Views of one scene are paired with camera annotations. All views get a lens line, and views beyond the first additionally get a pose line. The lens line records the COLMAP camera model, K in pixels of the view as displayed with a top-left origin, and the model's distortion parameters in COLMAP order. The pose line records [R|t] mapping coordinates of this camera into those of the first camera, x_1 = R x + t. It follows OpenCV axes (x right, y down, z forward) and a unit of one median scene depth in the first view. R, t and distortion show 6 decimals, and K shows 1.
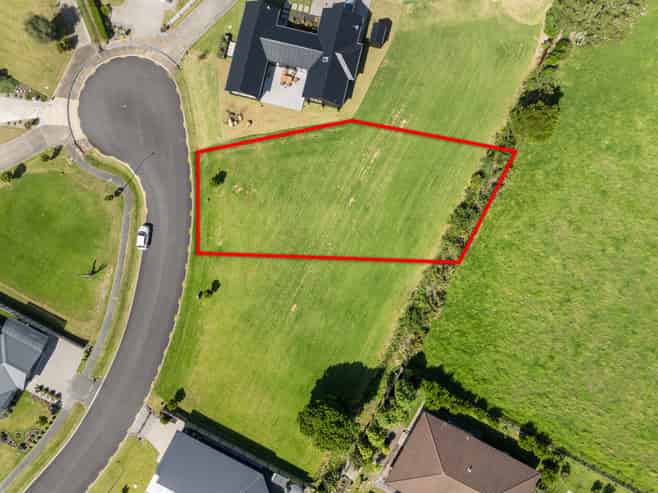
lens RADIAL K [[466.5, 0, 329.0], [0, 466.5, 246.5], [0, 0, 1]] dist [-0.026258, -0.001812]
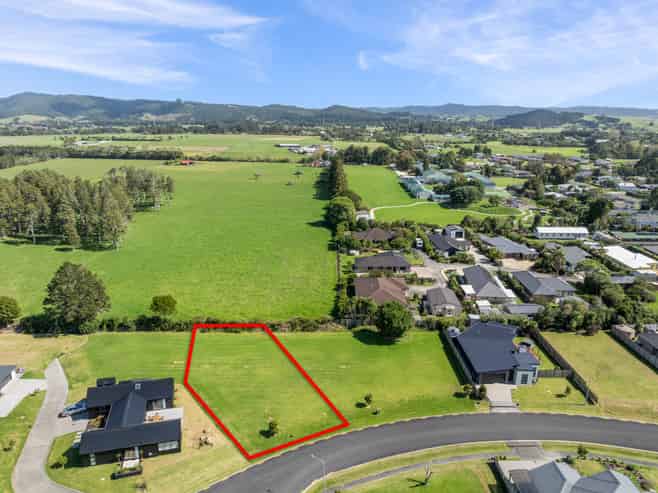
lens RADIAL K [[466.5, 0, 329.0], [0, 466.5, 246.5], [0, 0, 1]] dist [-0.026258, -0.001812]
pose [[-0.462517, -0.224300, 0.857769, -1.066667], [0.886604, -0.120815, 0.446472, -0.428497], [0.003488, 0.967002, 0.254745, 0.354672]]
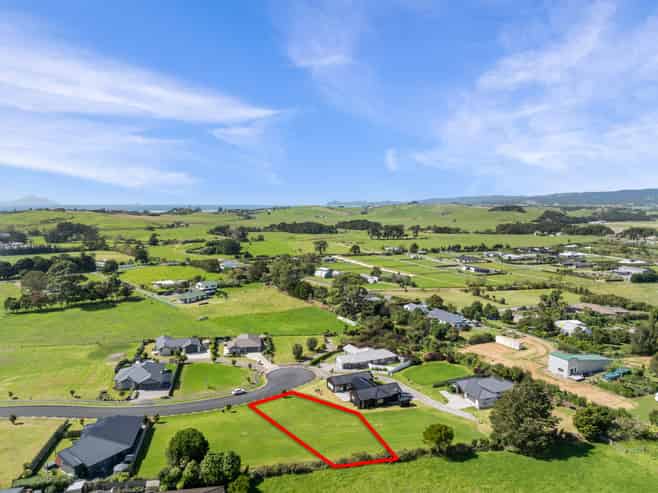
lens RADIAL K [[466.5, 0, 329.0], [0, 466.5, 246.5], [0, 0, 1]] dist [-0.026258, -0.001812]
pose [[0.628551, 0.087701, -0.772808, 1.232624], [-0.777690, 0.056768, -0.626079, 0.839815], [-0.011037, 0.994528, 0.103886, 0.219452]]
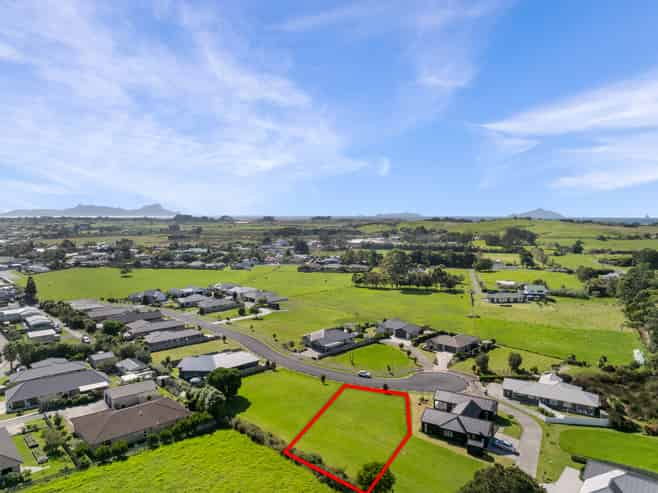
lens RADIAL K [[466.5, 0, 329.0], [0, 466.5, 246.5], [0, 0, 1]] dist [-0.026258, -0.001812]
pose [[-0.313166, 0.078215, -0.946472, 1.331711], [-0.949687, -0.020949, 0.312498, -0.450782], [0.004614, 0.996716, 0.080840, 0.356430]]
